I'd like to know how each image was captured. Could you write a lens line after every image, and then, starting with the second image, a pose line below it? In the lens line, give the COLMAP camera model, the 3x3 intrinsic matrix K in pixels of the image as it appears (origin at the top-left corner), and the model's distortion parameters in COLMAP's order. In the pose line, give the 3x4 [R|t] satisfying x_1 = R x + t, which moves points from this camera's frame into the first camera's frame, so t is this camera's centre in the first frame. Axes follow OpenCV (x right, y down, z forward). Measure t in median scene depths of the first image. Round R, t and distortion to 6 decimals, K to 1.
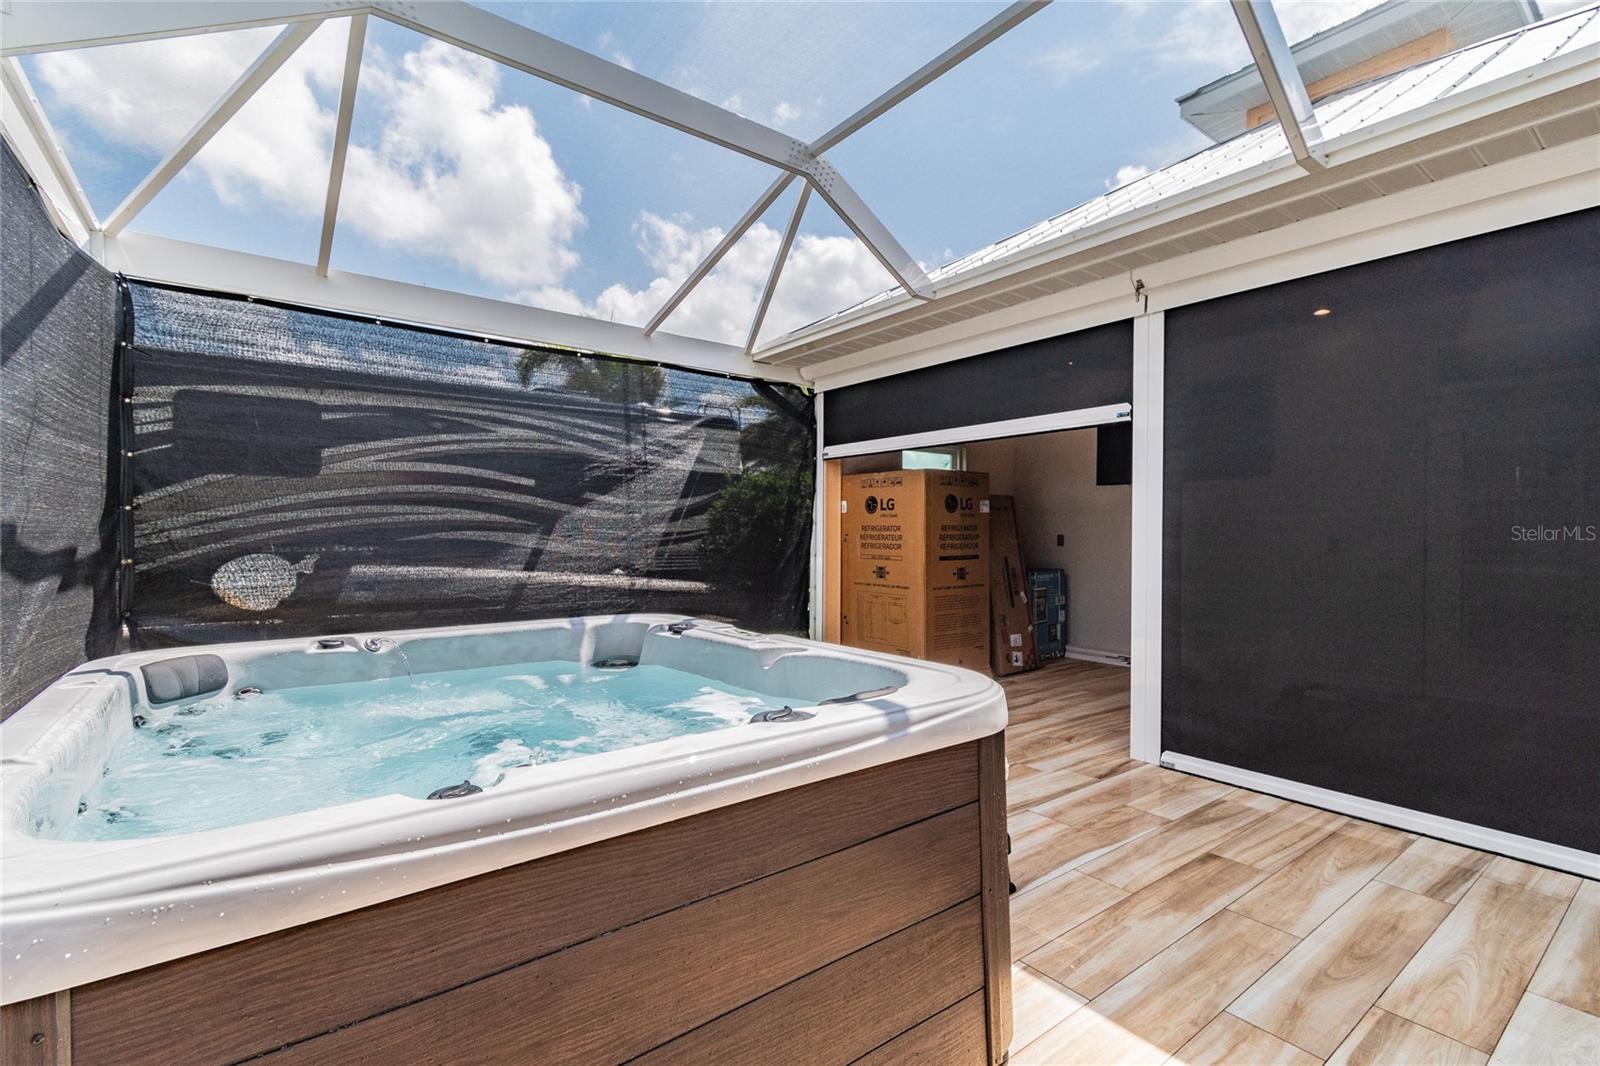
lens RADIAL K [[718.9, 0, 803.0], [0, 718.9, 524.8], [0, 0, 1]] dist [0.006537, -0.001929]
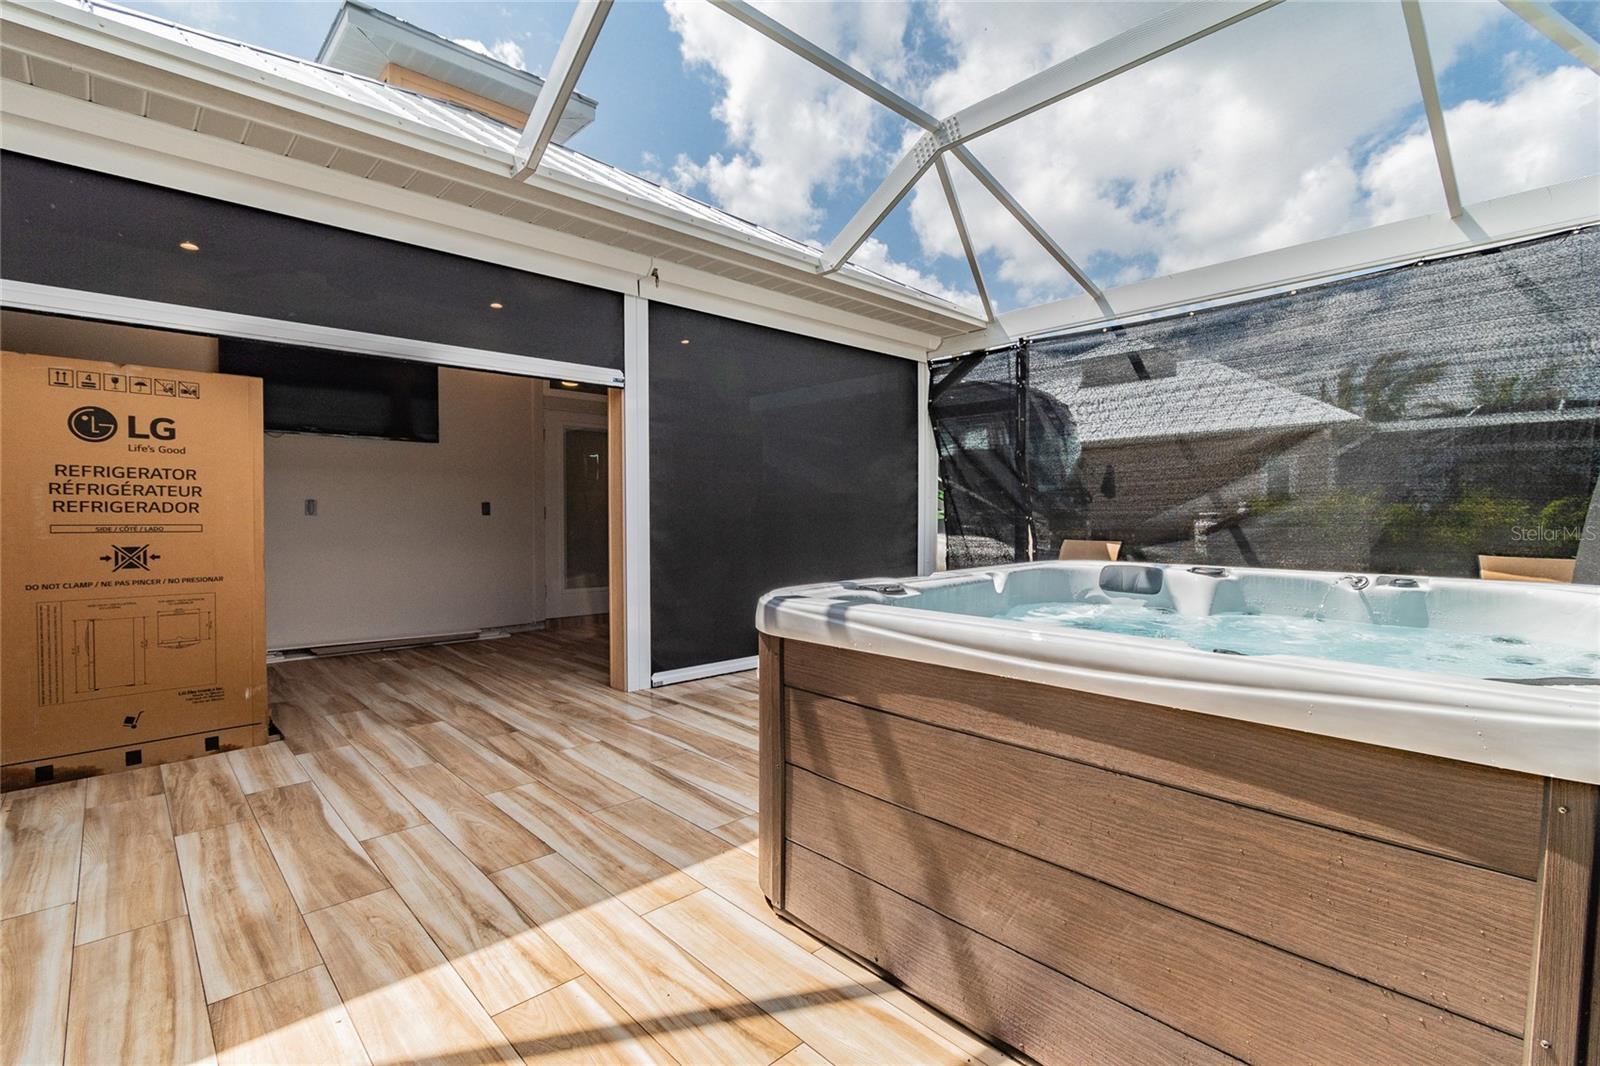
lens RADIAL K [[718.9, 0, 803.6], [0, 718.9, 534.2], [0, 0, 1]] dist [0.006537, -0.001929]
pose [[-0.092337, -0.032256, 0.995205, -0.651384], [-0.010626, 0.999450, 0.031407, 0.039944], [-0.995671, -0.007675, -0.092629, 0.804638]]
